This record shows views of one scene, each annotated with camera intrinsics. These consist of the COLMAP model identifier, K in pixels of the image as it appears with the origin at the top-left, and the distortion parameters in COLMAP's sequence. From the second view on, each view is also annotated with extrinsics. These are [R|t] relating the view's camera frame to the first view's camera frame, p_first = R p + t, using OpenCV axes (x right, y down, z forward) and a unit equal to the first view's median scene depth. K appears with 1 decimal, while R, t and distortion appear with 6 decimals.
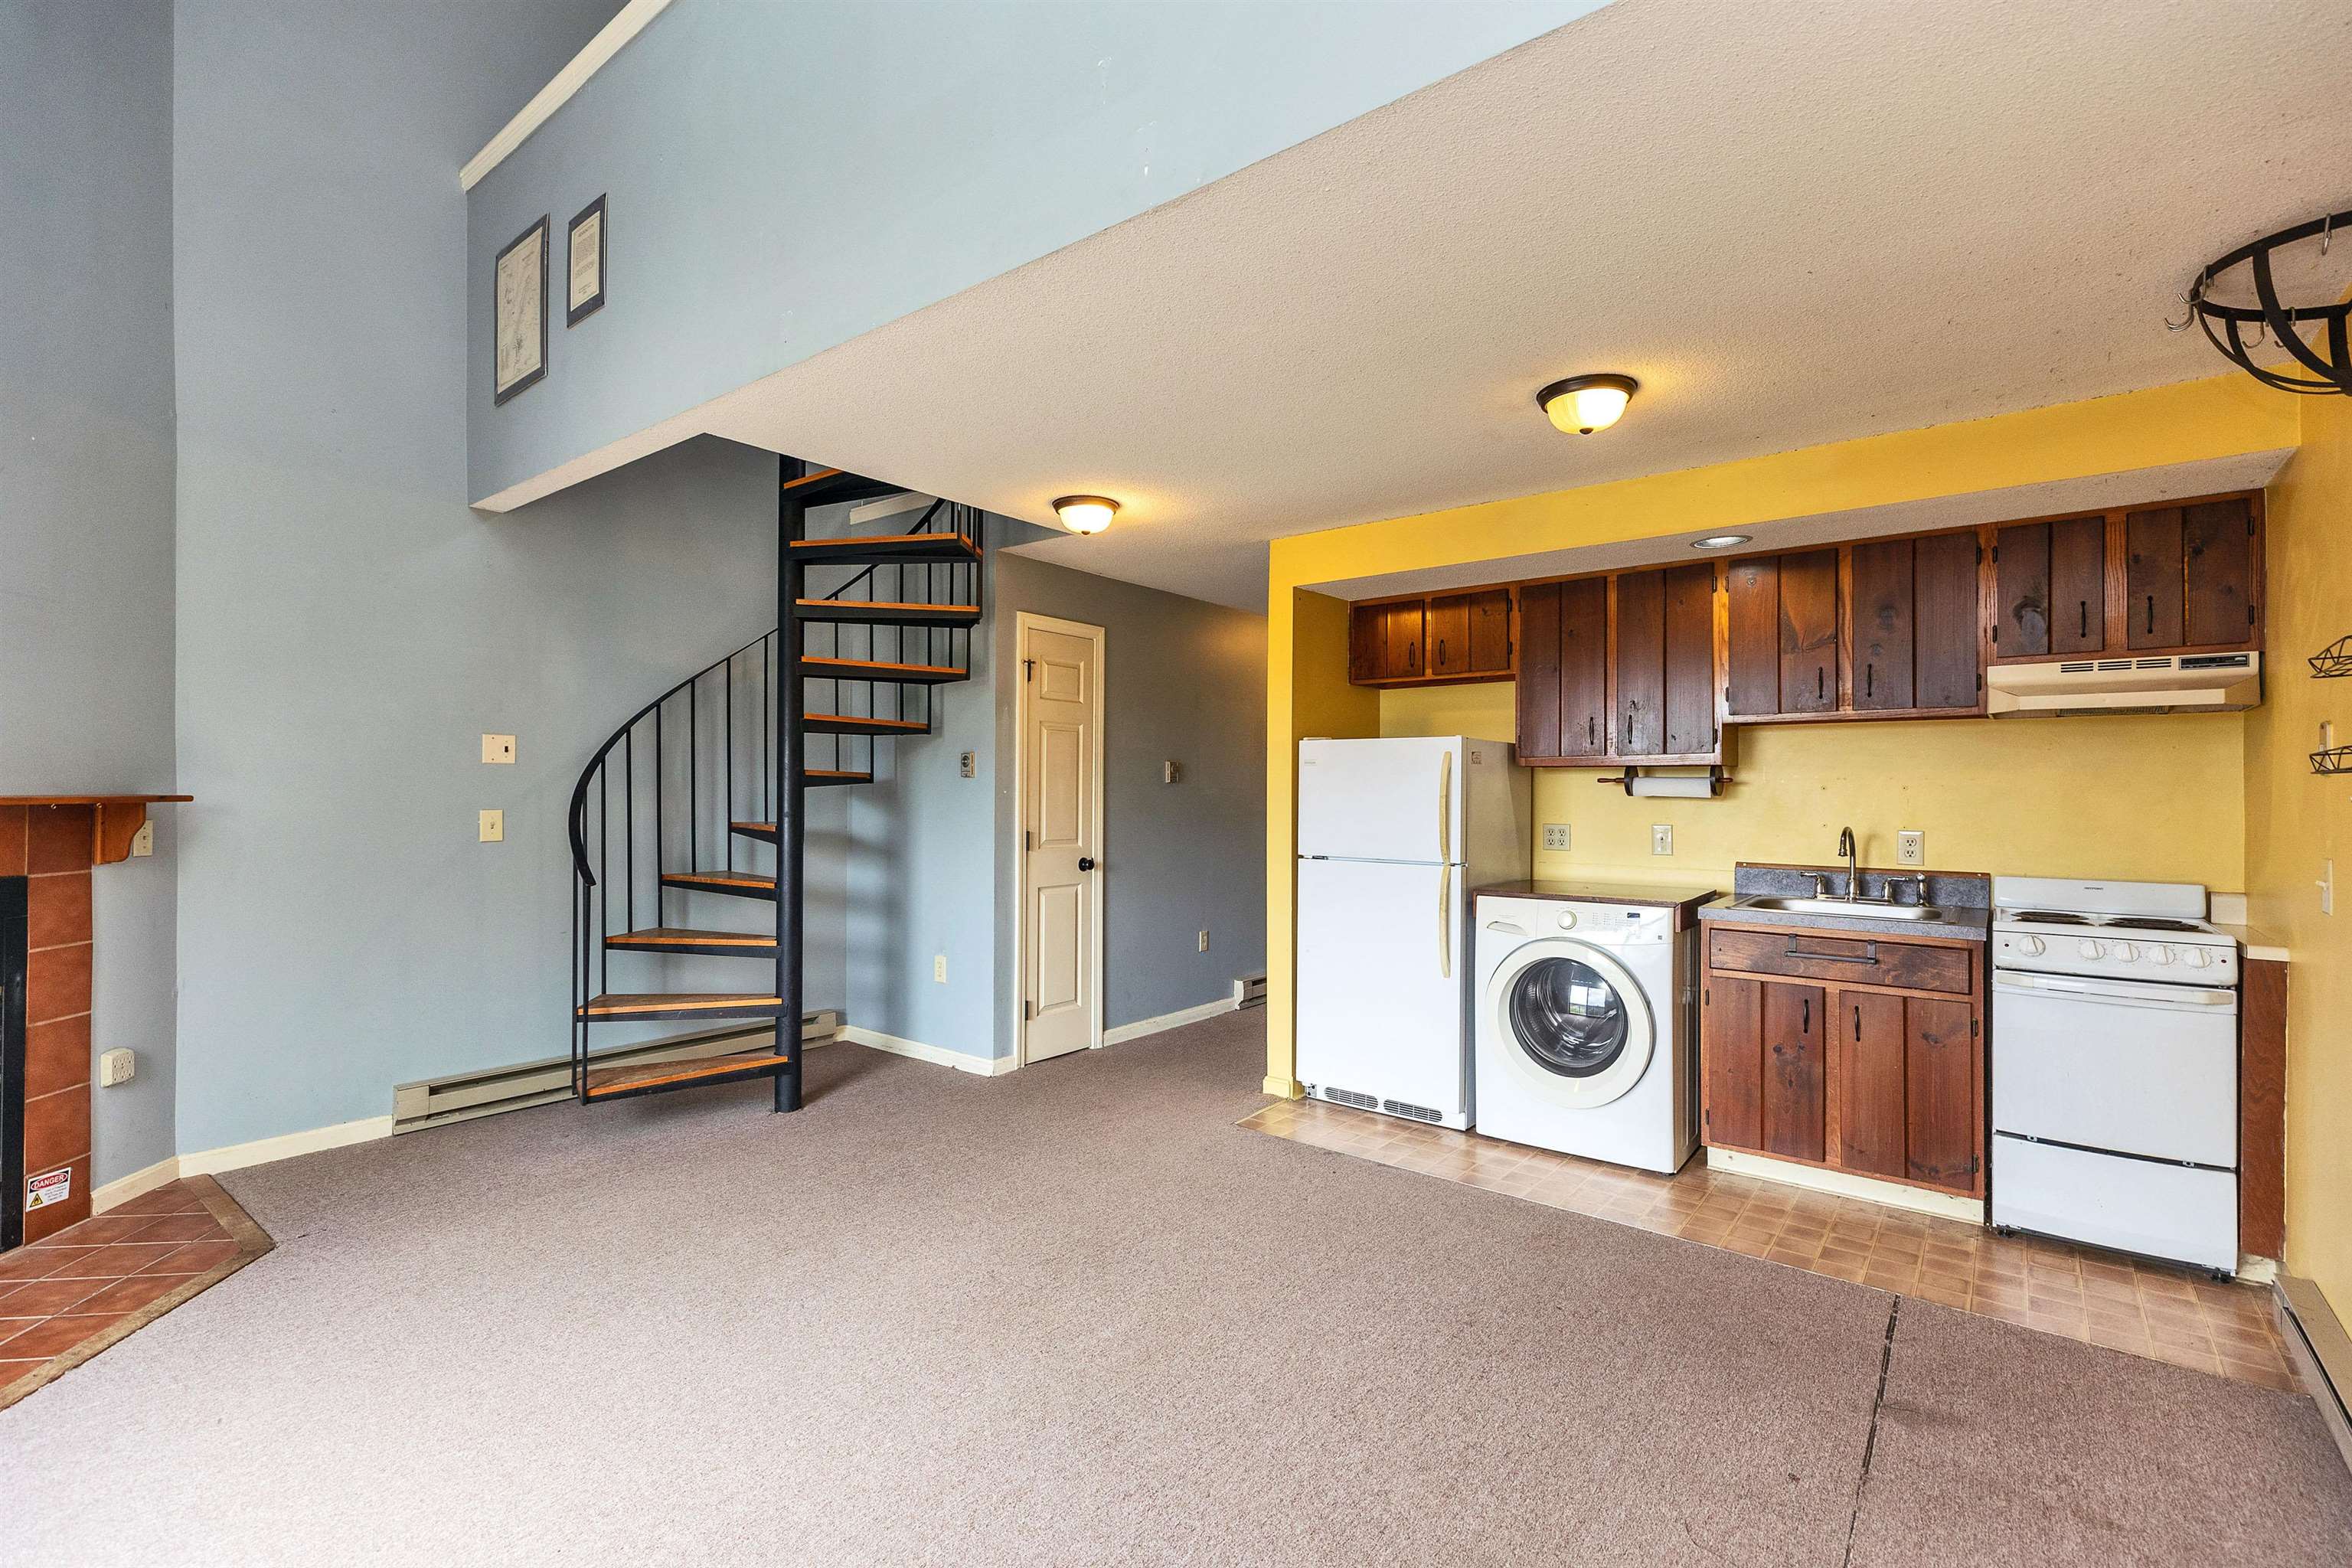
lens RADIAL K [[1067.1, 0, 1155.0], [0, 1067.1, 790.4], [0, 0, 1]] dist [0.004419, -0.000126]
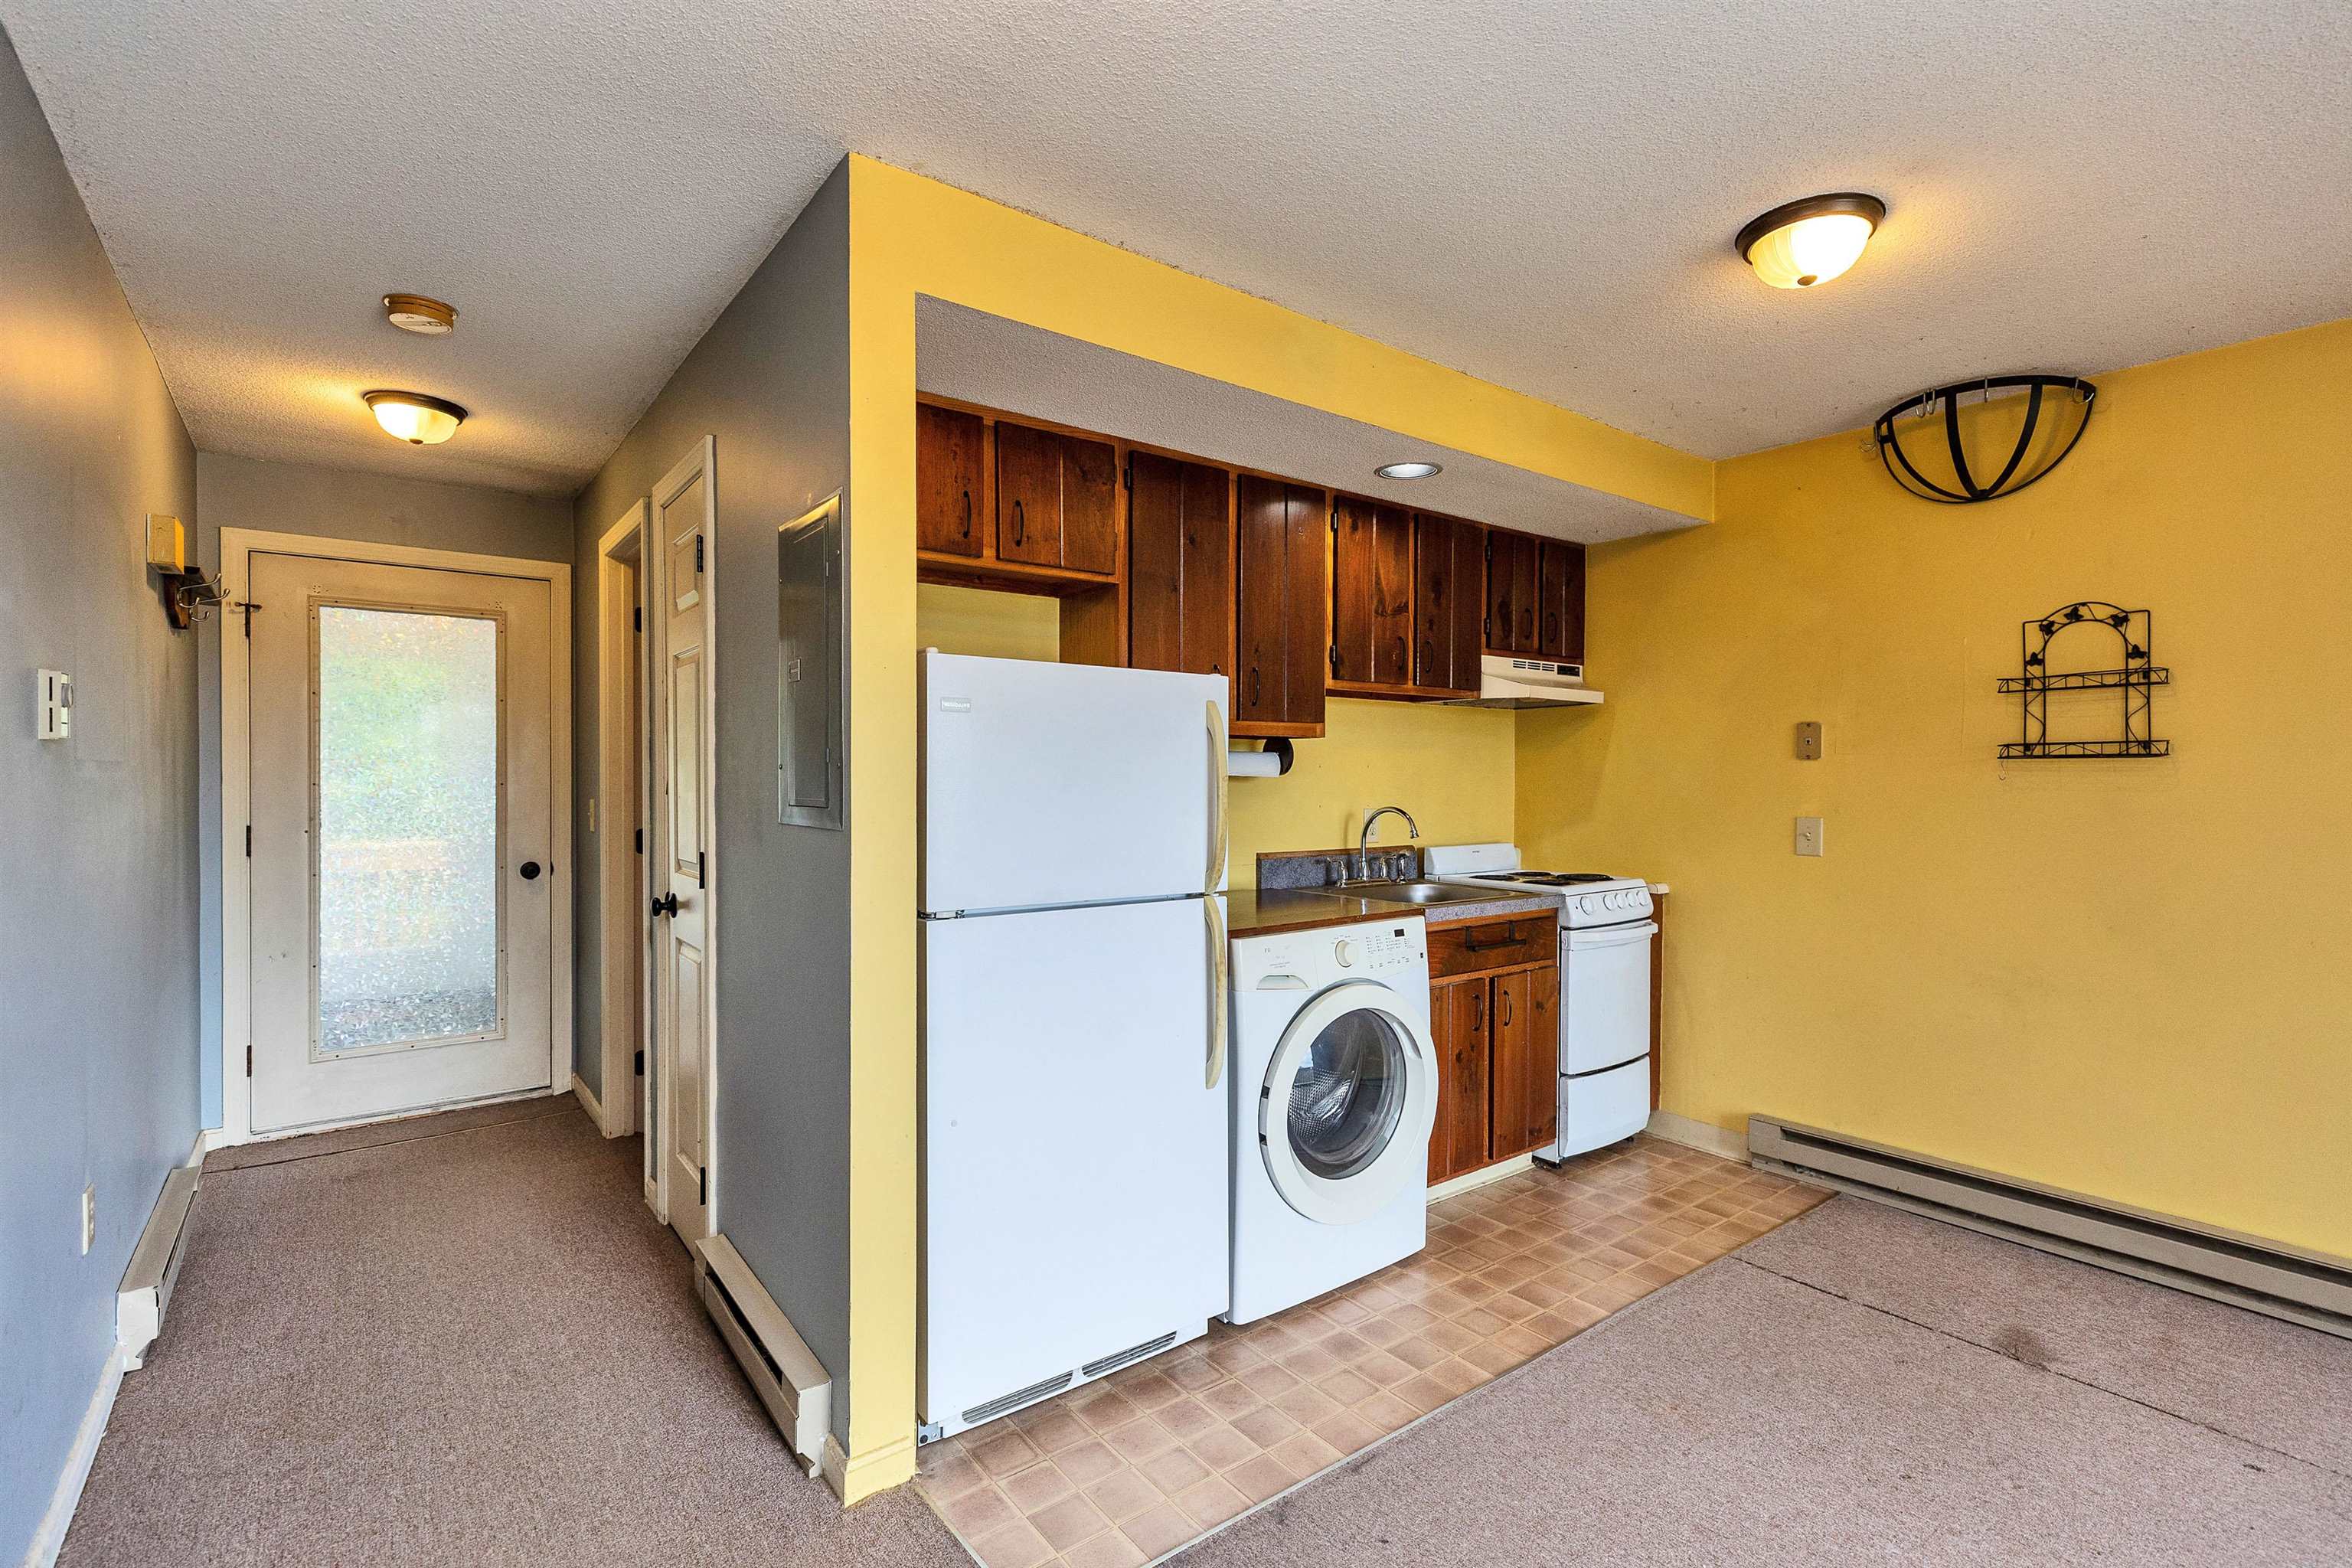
lens RADIAL K [[1067.1, 0, 1169.6], [0, 1067.1, 790.1], [0, 0, 1]] dist [0.004419, -0.000126]
pose [[0.232426, -0.017449, 0.972457, -0.297944], [-0.002616, 0.999824, 0.018566, 0.001631], [-0.972611, -0.006859, 0.232340, 0.893161]]
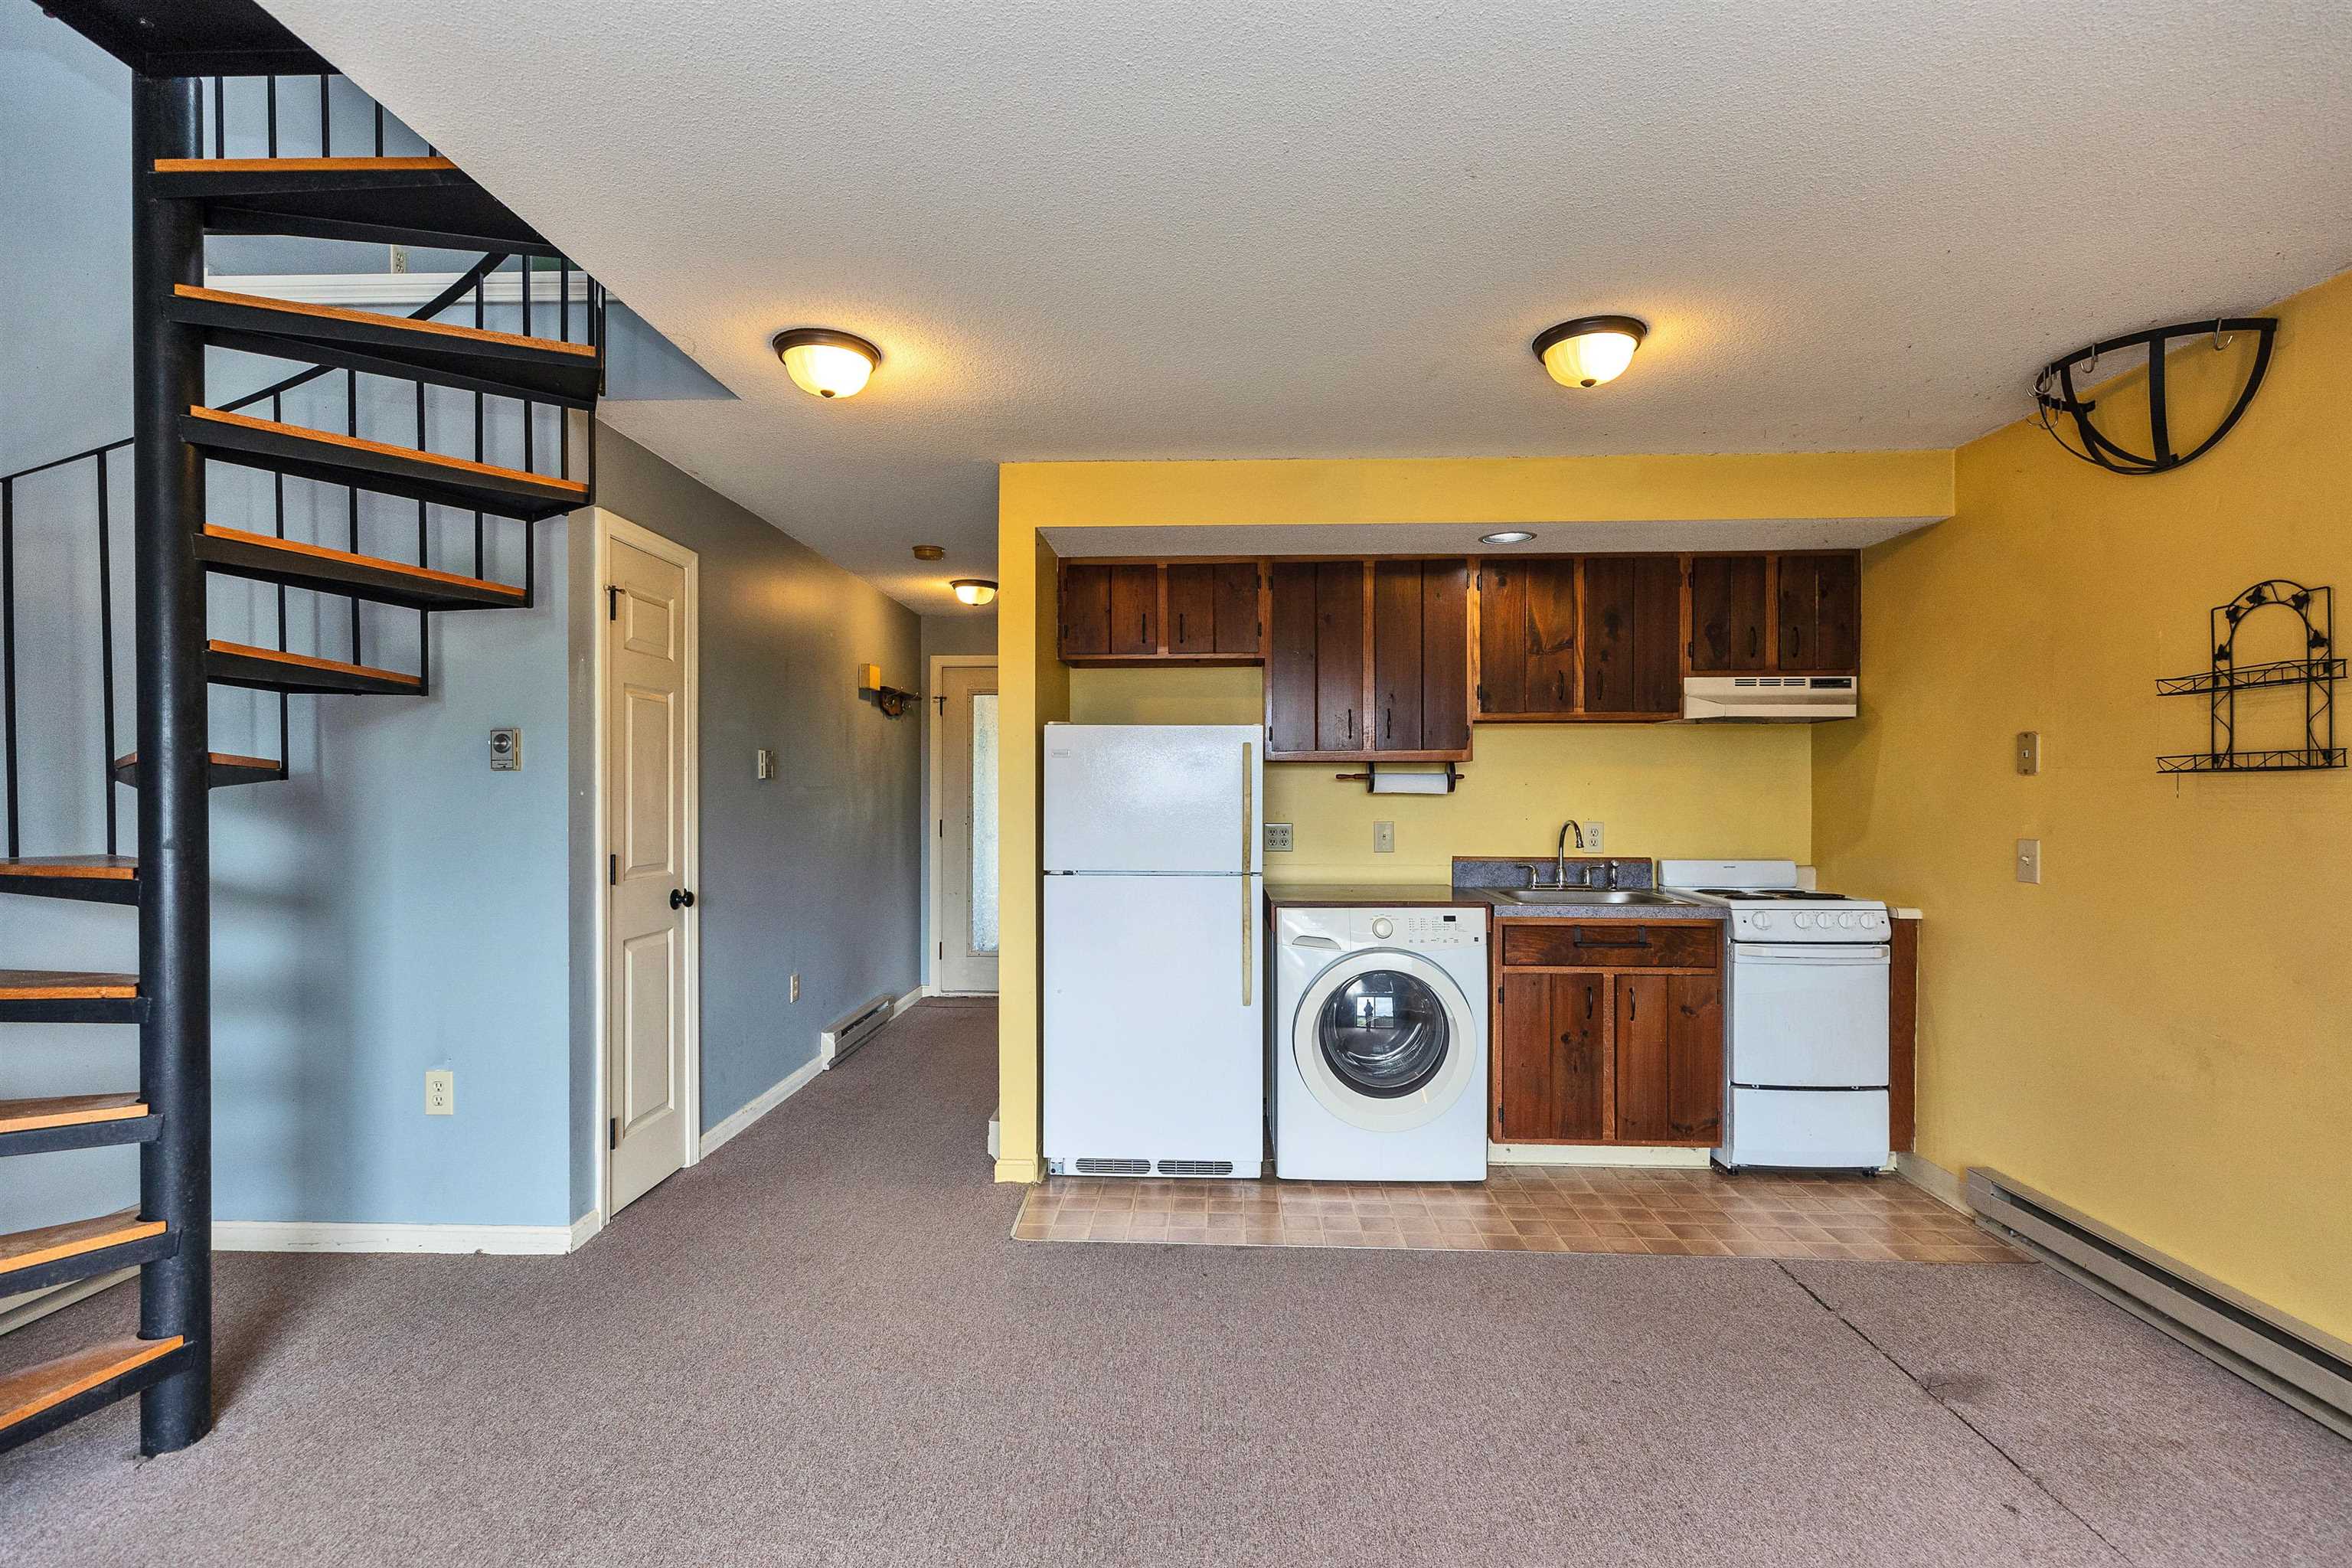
lens RADIAL K [[1067.1, 0, 1175.0], [0, 1067.1, 796.3], [0, 0, 1]] dist [0.004419, -0.000126]
pose [[0.798686, -0.009271, 0.601677, -0.289900], [0.003301, 0.999934, 0.011026, -0.002868], [-0.601740, -0.006821, 0.798663, 0.352493]]
